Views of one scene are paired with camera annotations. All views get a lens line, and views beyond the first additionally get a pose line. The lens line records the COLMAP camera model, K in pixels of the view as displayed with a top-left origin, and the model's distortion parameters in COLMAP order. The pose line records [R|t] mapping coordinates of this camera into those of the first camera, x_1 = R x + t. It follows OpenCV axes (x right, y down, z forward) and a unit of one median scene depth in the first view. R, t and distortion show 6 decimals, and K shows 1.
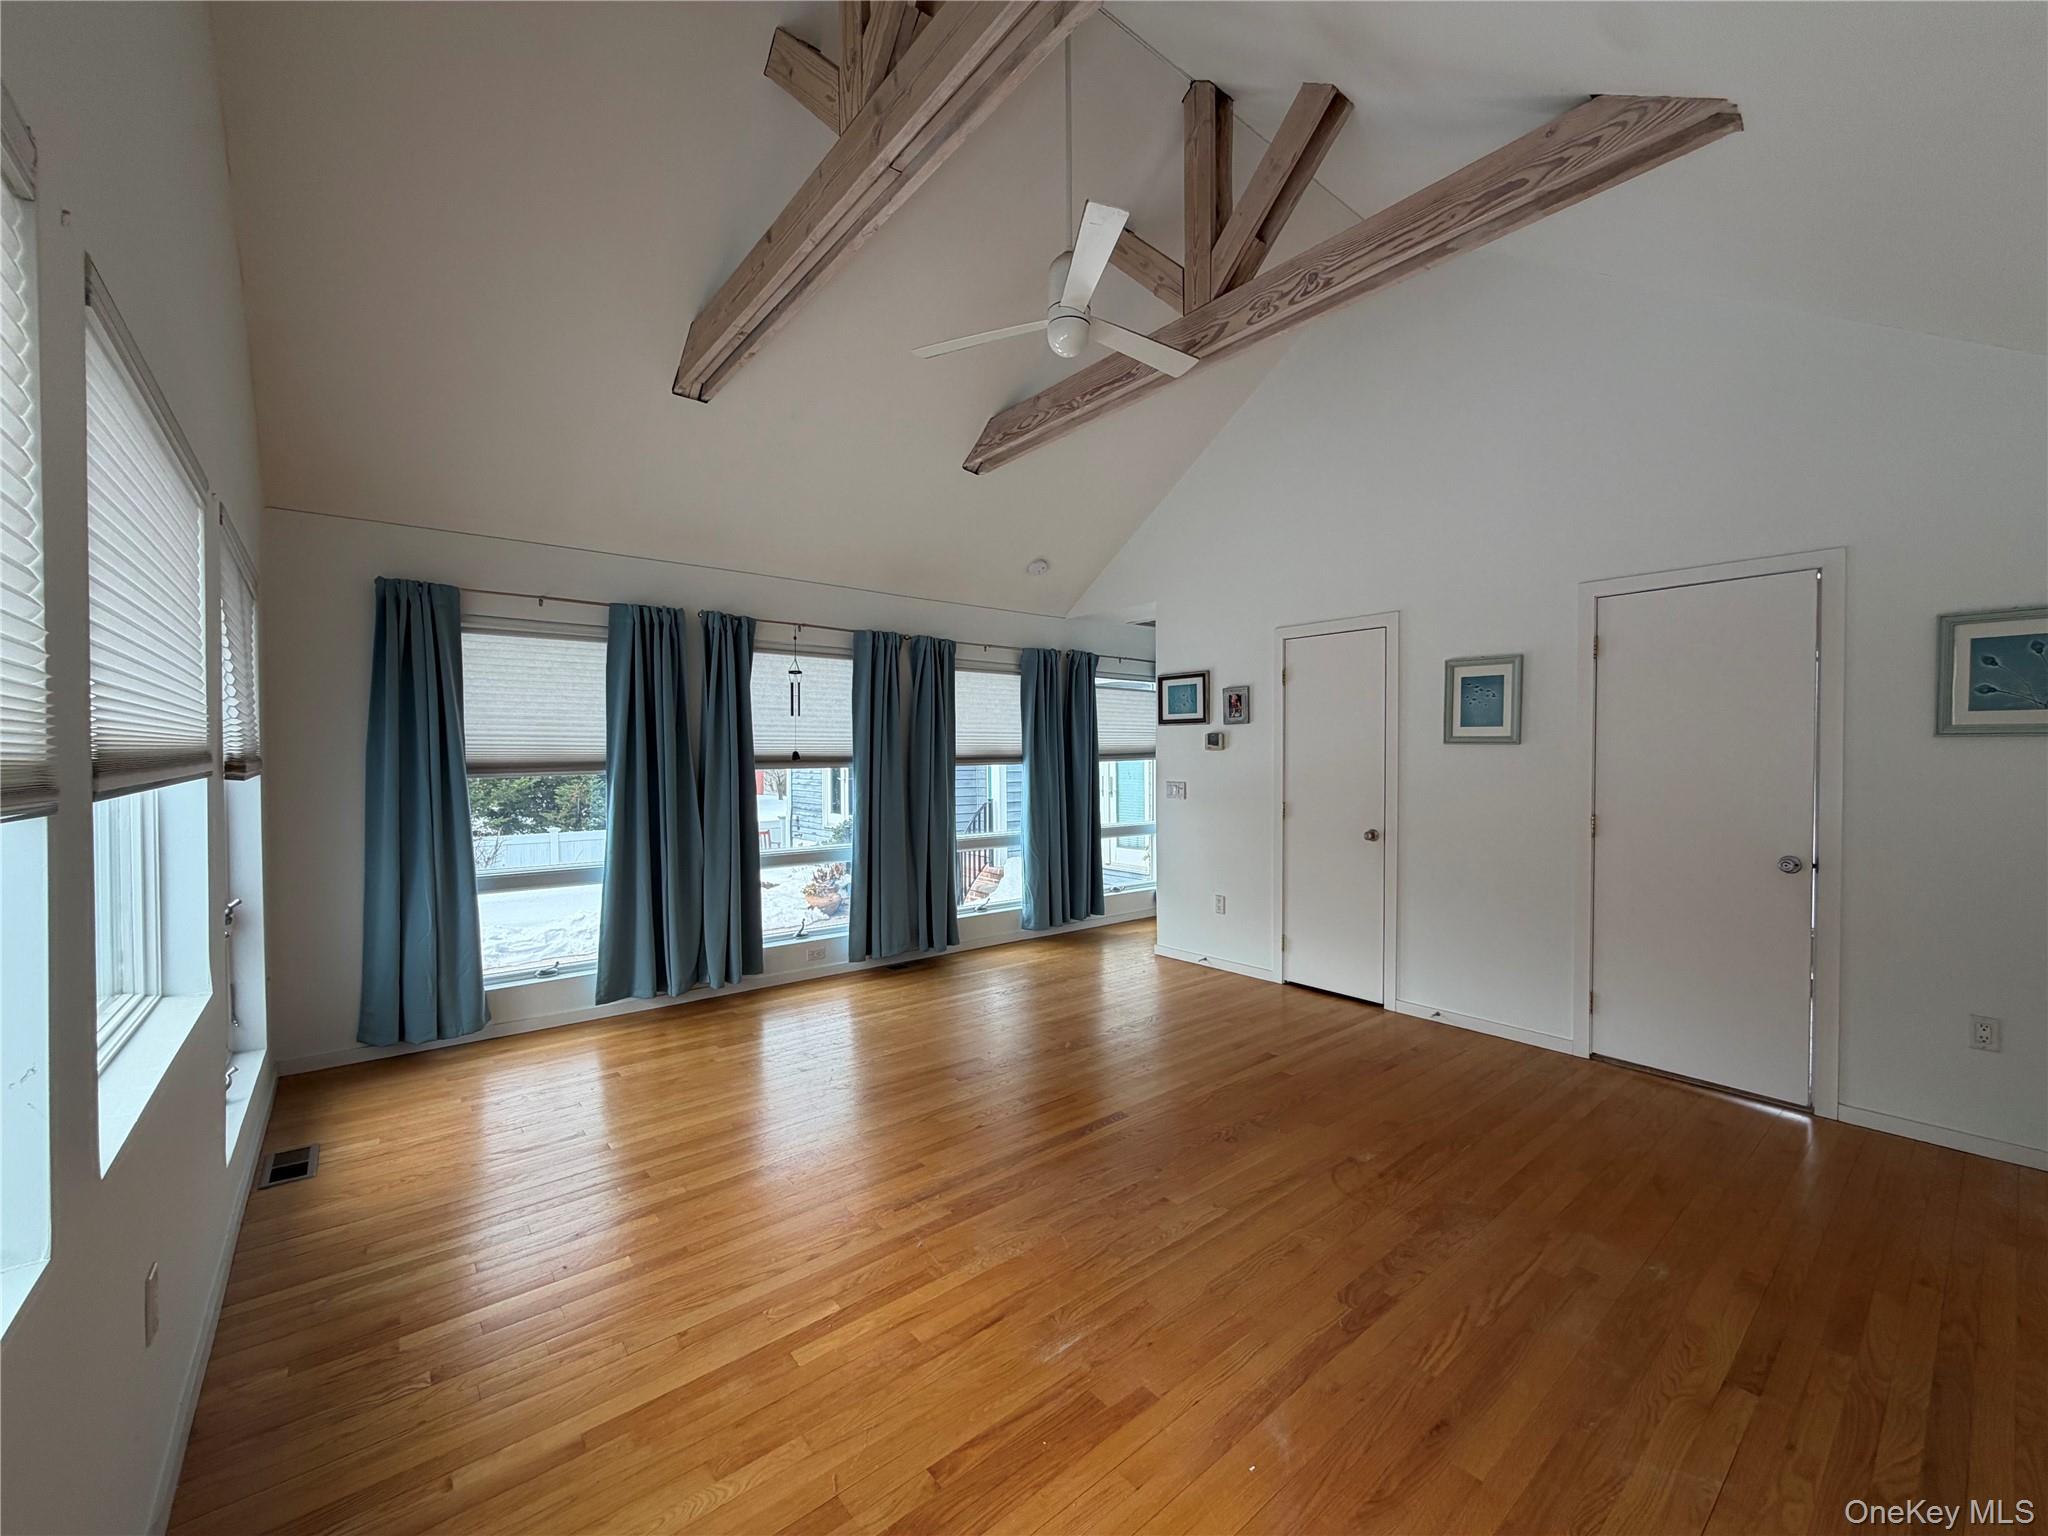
lens RADIAL K [[821.0, 0, 1014.9], [0, 821.0, 766.9], [0, 0, 1]] dist [-0.000630, 0.000471]
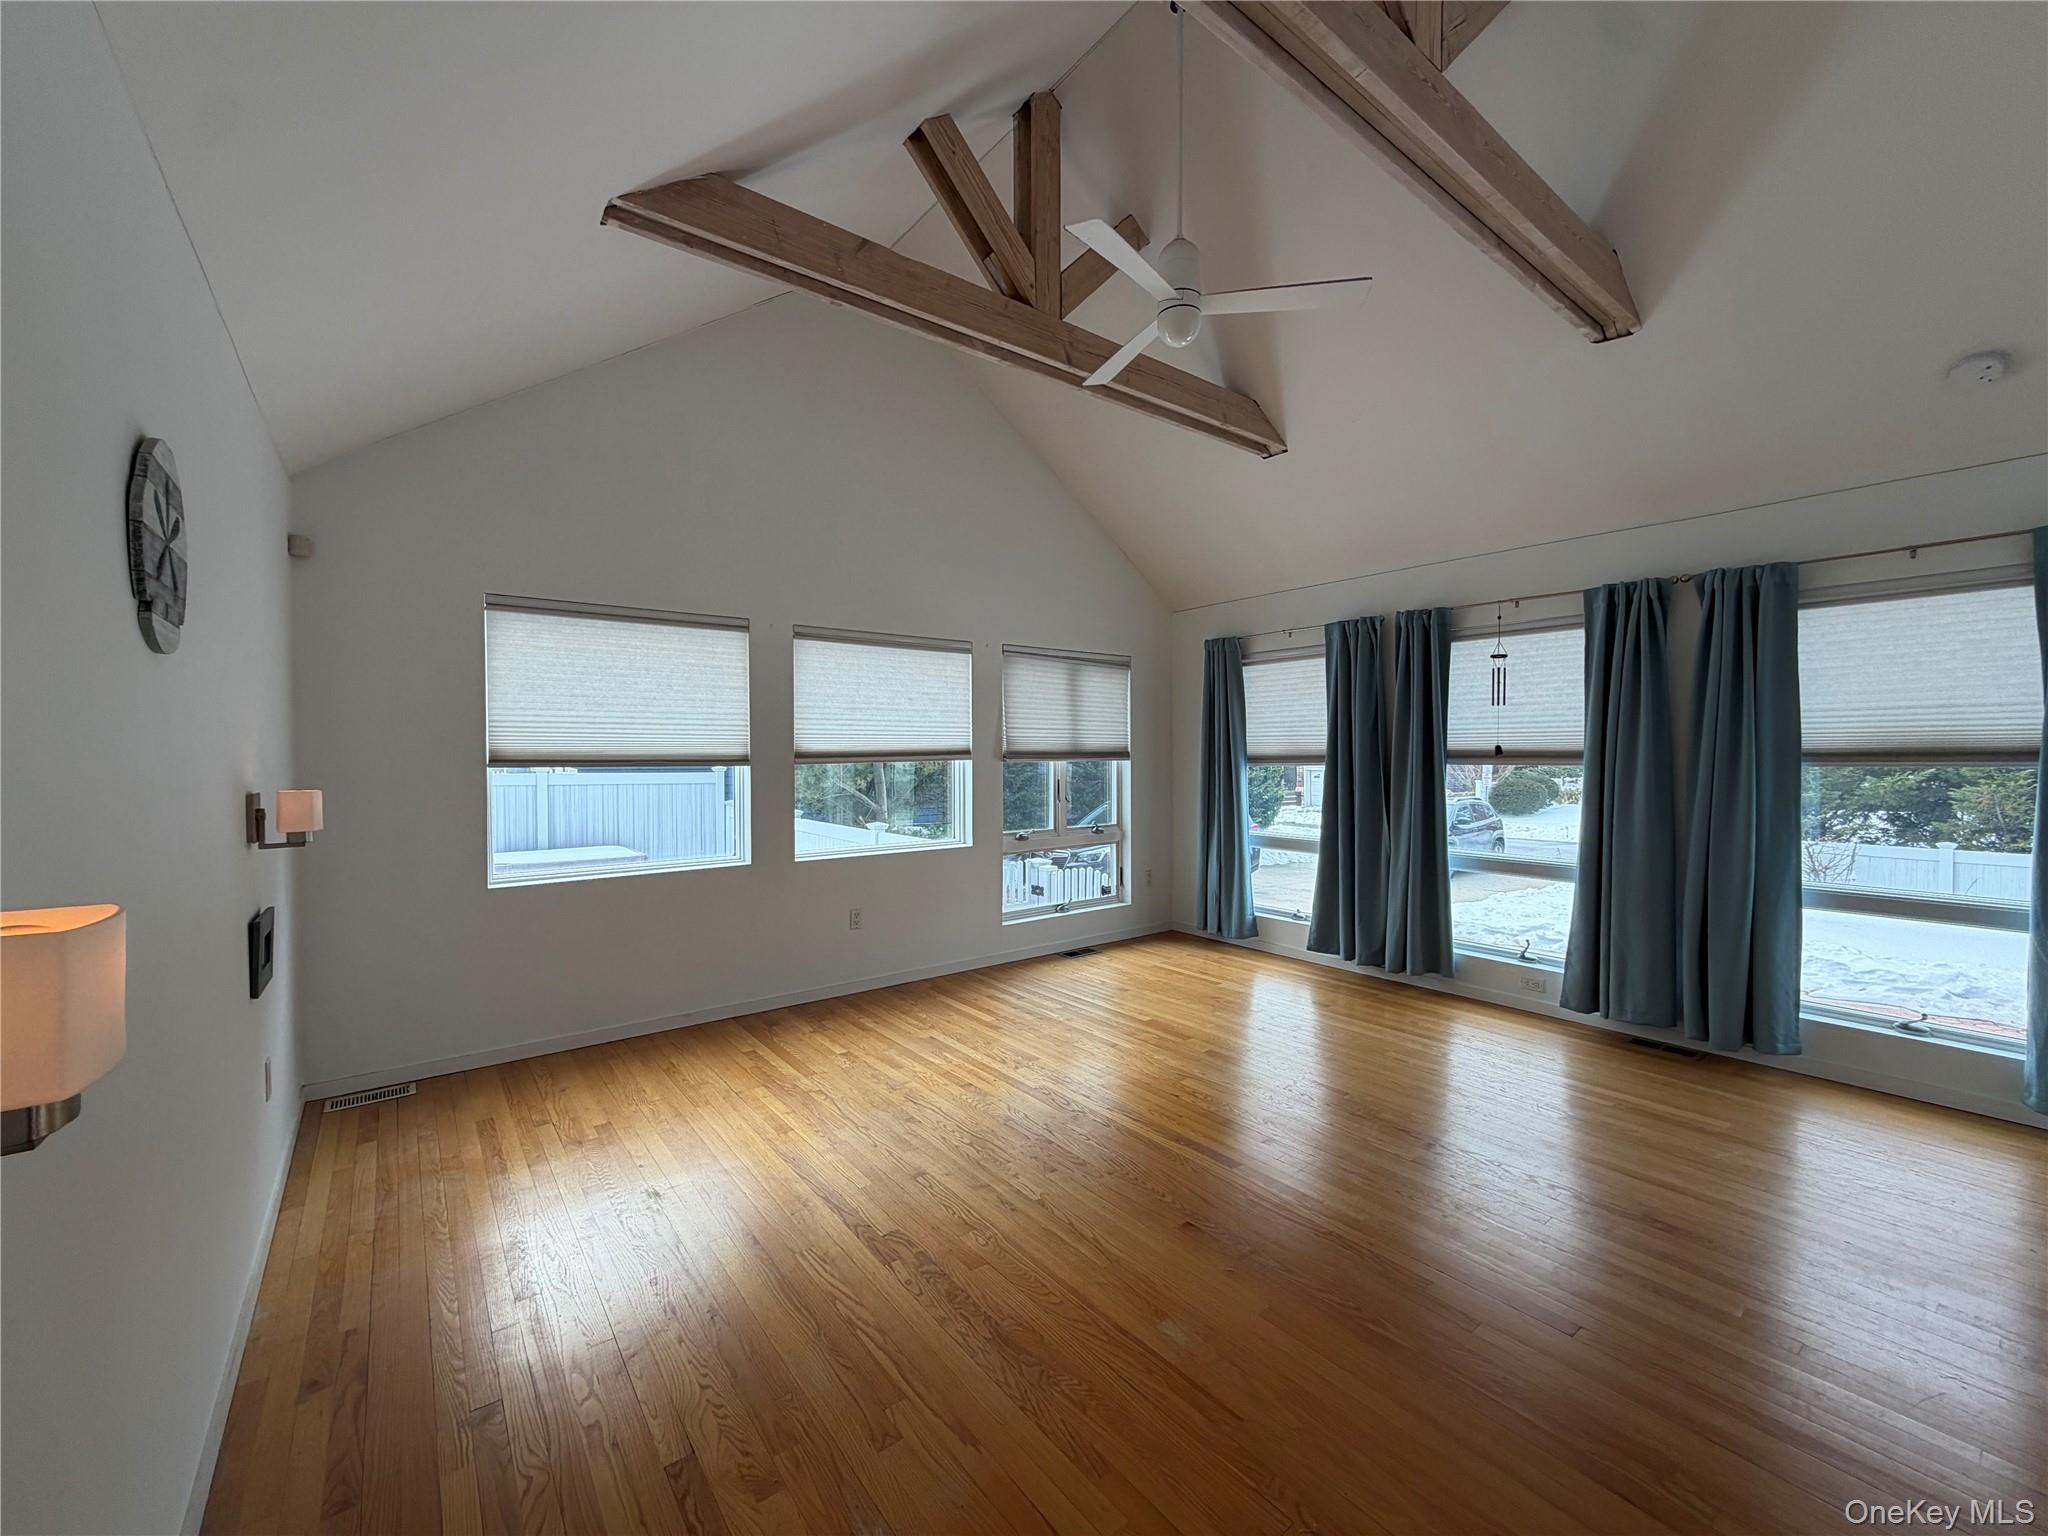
lens RADIAL K [[821.0, 0, 1015.0], [0, 821.0, 771.0], [0, 0, 1]] dist [-0.000630, 0.000471]
pose [[-0.037467, 0.024215, -0.999004, 0.657991], [-0.009784, 0.999650, 0.024597, -0.008287], [0.999250, 0.010696, -0.037217, 0.523531]]
